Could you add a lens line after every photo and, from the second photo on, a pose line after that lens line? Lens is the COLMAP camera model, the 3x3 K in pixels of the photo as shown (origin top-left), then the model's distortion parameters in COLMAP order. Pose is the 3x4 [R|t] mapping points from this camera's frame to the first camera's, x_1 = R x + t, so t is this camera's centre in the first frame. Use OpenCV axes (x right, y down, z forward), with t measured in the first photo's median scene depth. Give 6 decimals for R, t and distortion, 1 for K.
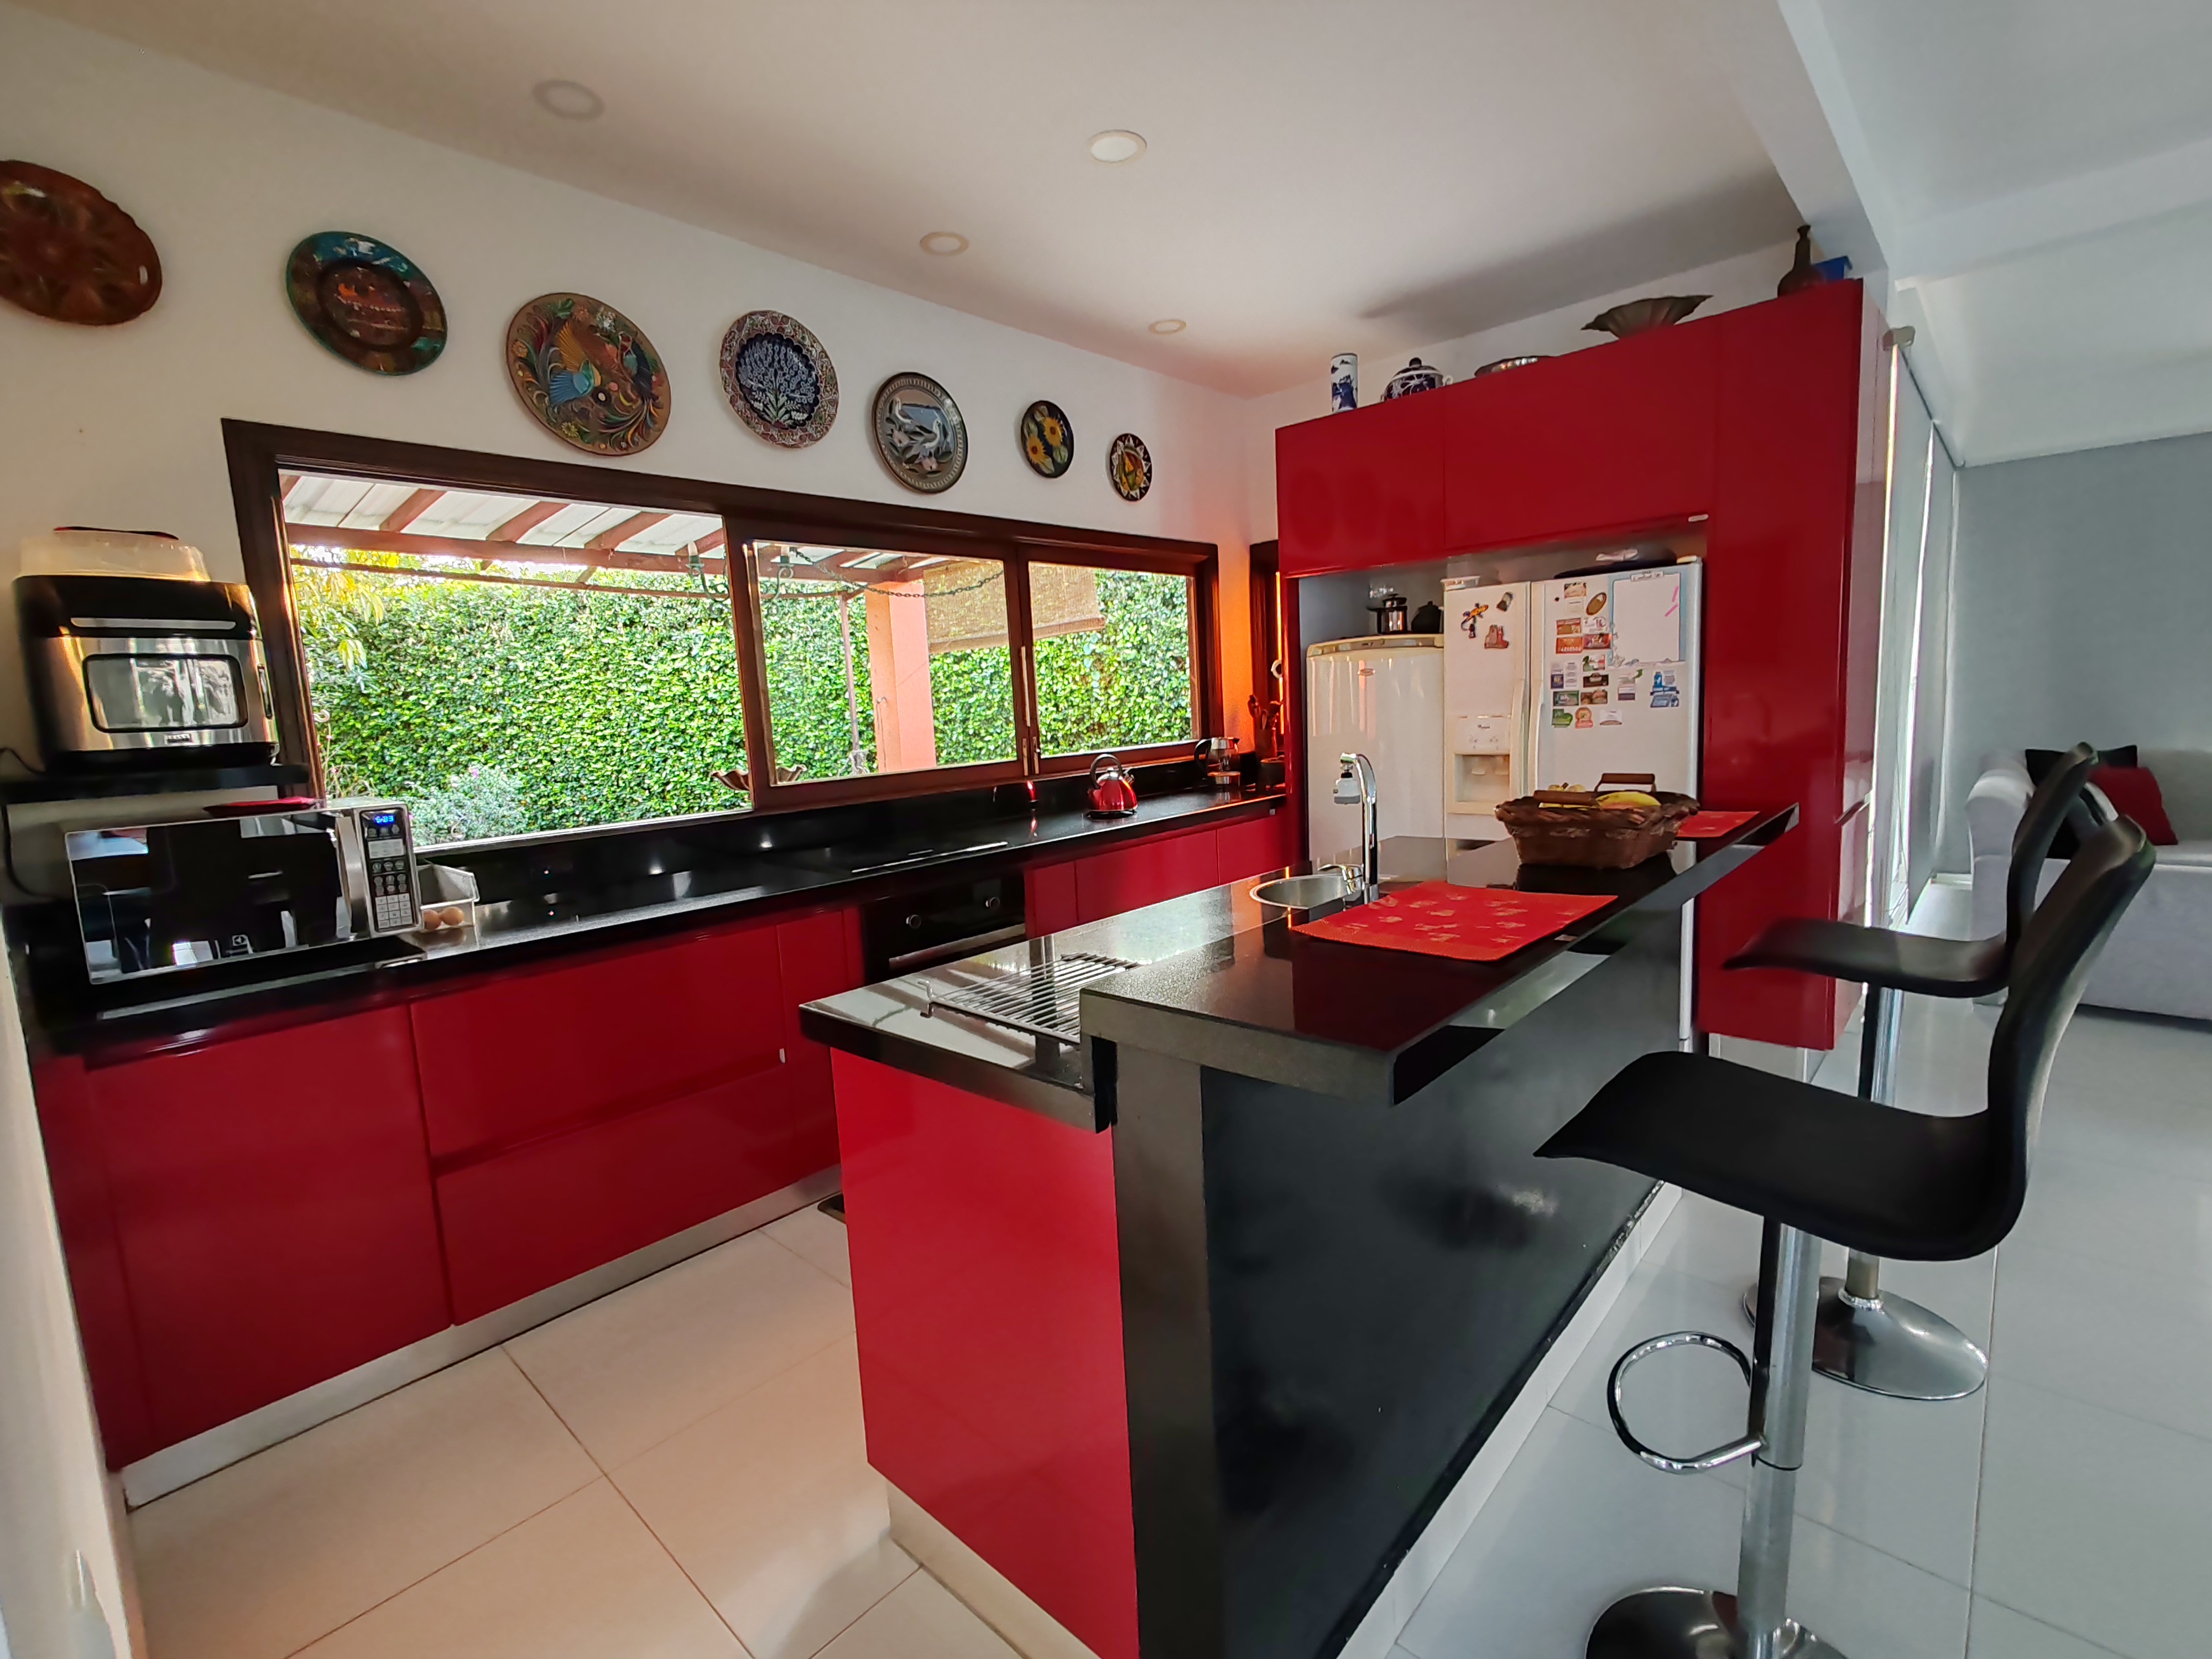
lens RADIAL K [[996.9, 0, 1106.3], [0, 996.9, 827.8], [0, 0, 1]] dist [0.001808, 0.001070]
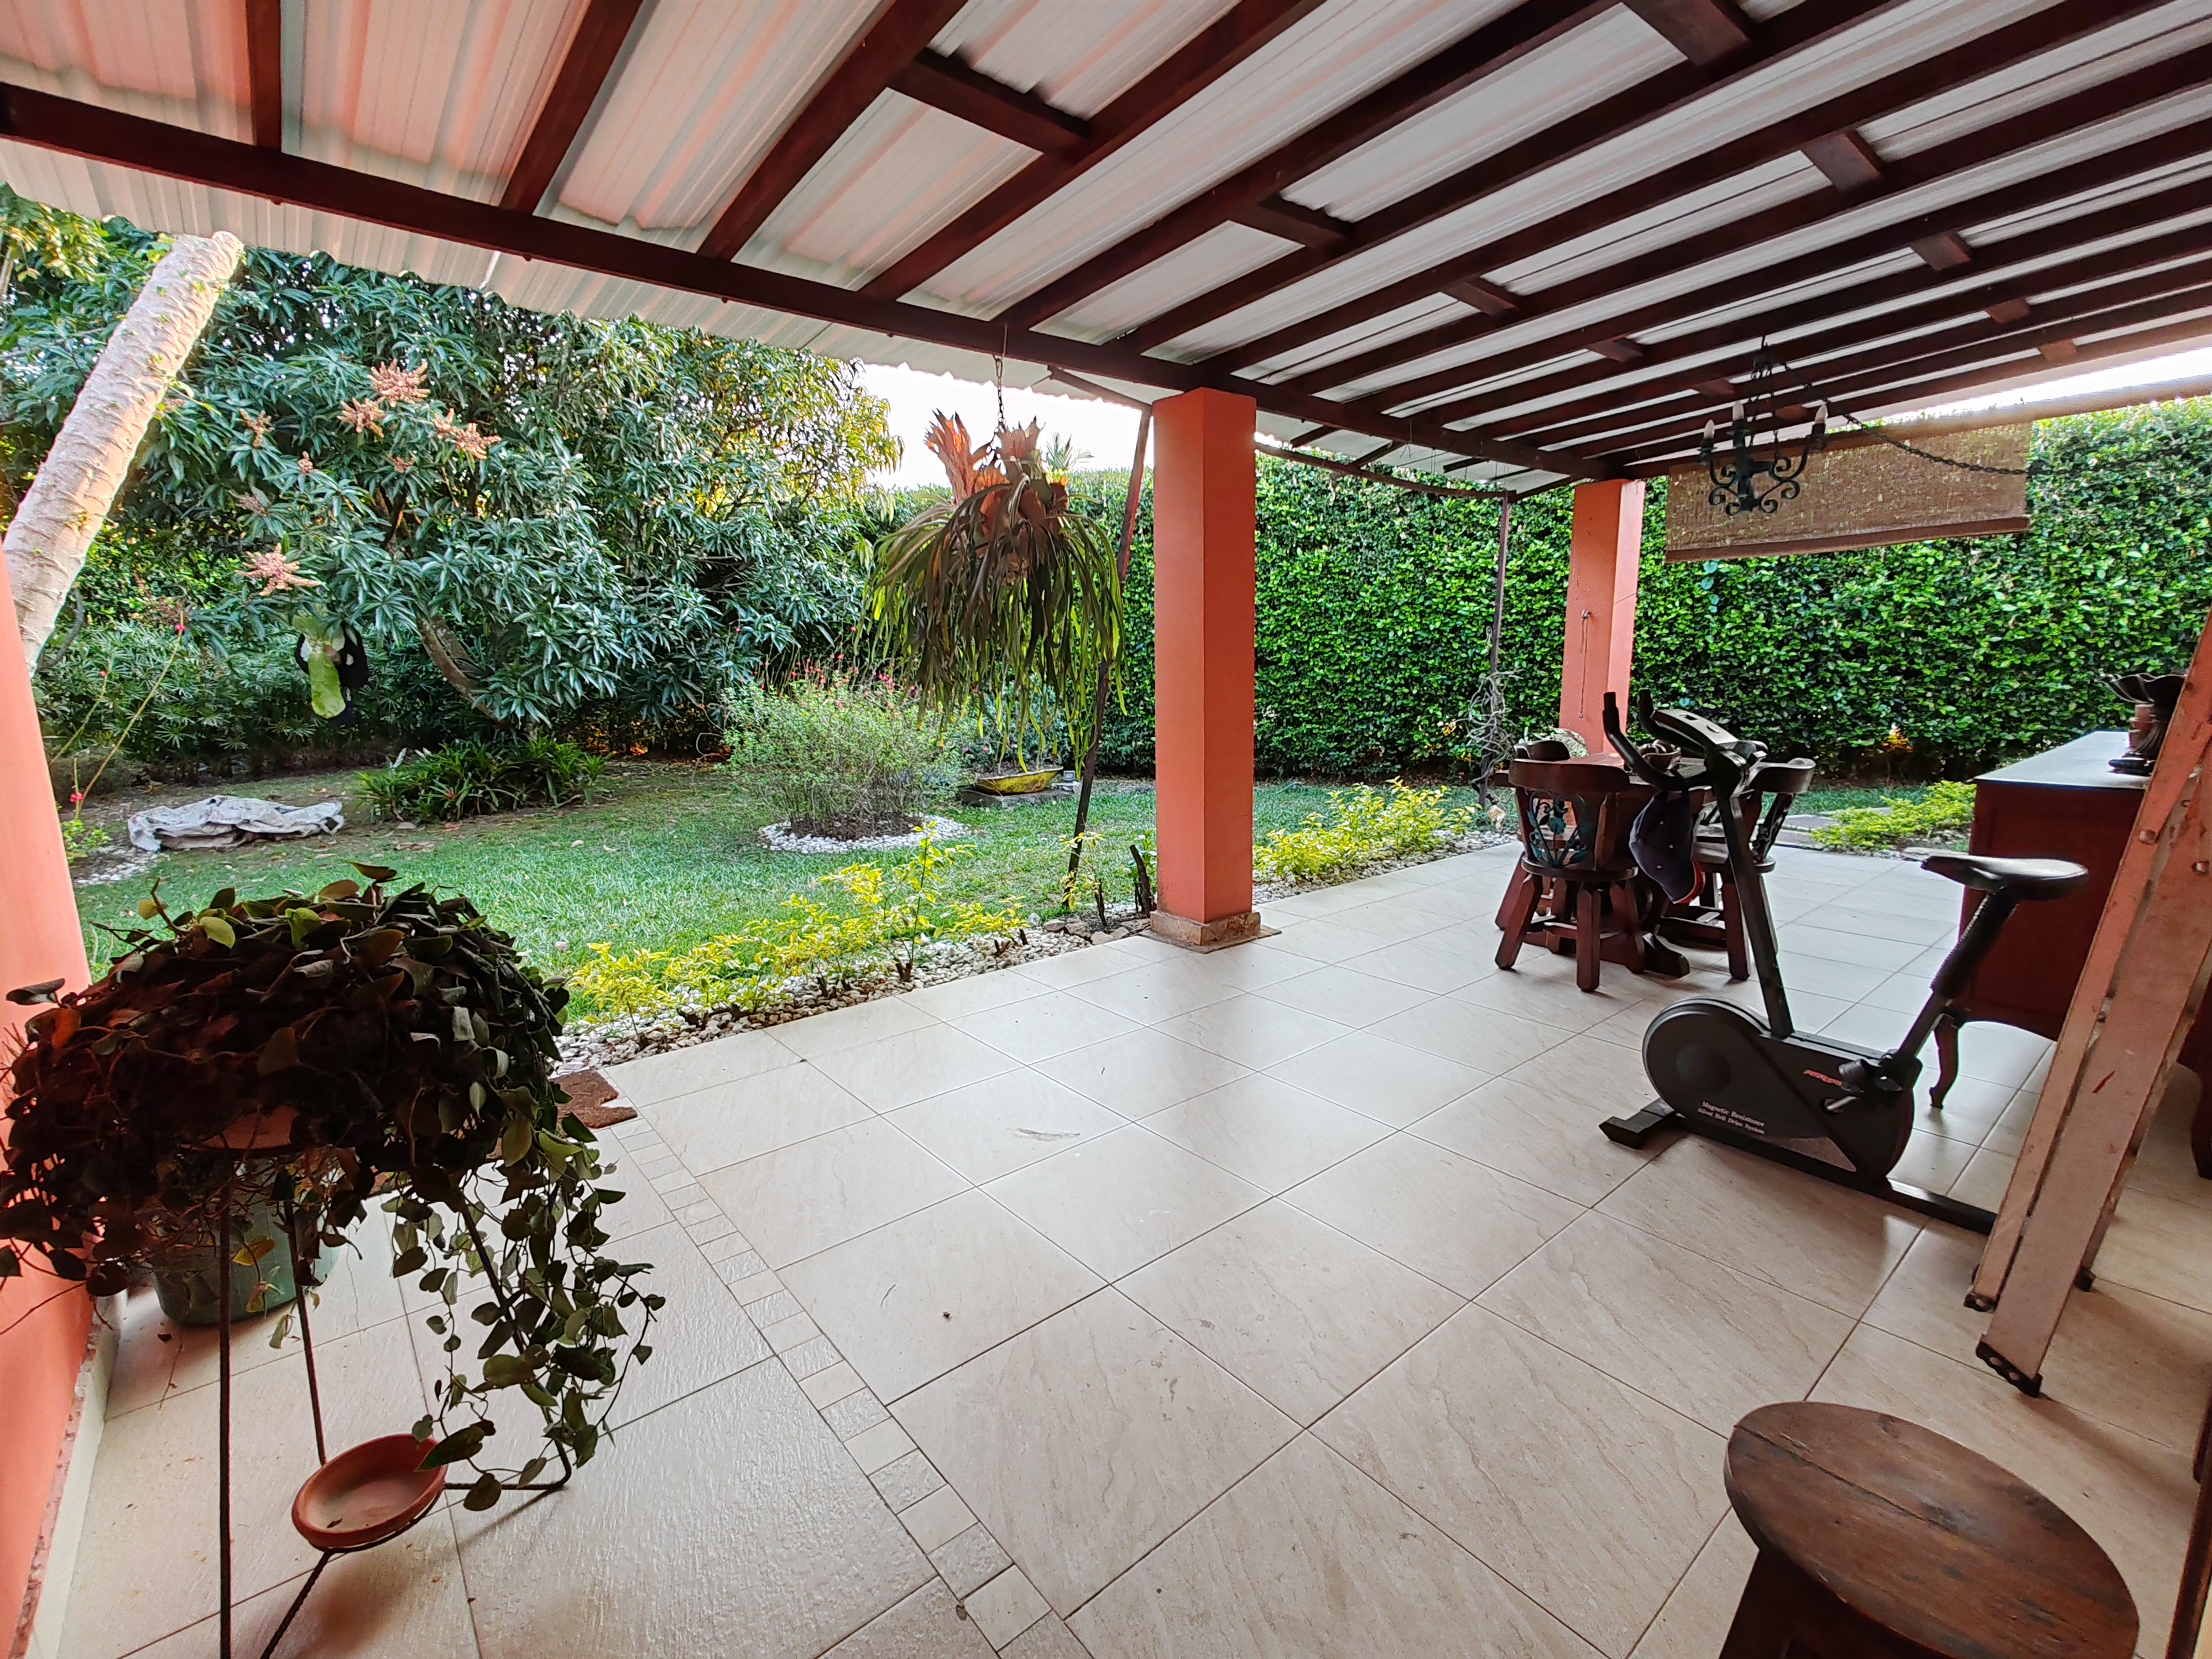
lens RADIAL K [[996.9, 0, 1105.5], [0, 996.9, 825.6], [0, 0, 1]] dist [0.001808, 0.001070]
pose [[0.990386, 0.061505, -0.123906, -0.410633], [-0.055327, 0.997076, 0.052703, 0.028997], [0.126786, -0.045341, 0.990893, 0.049362]]
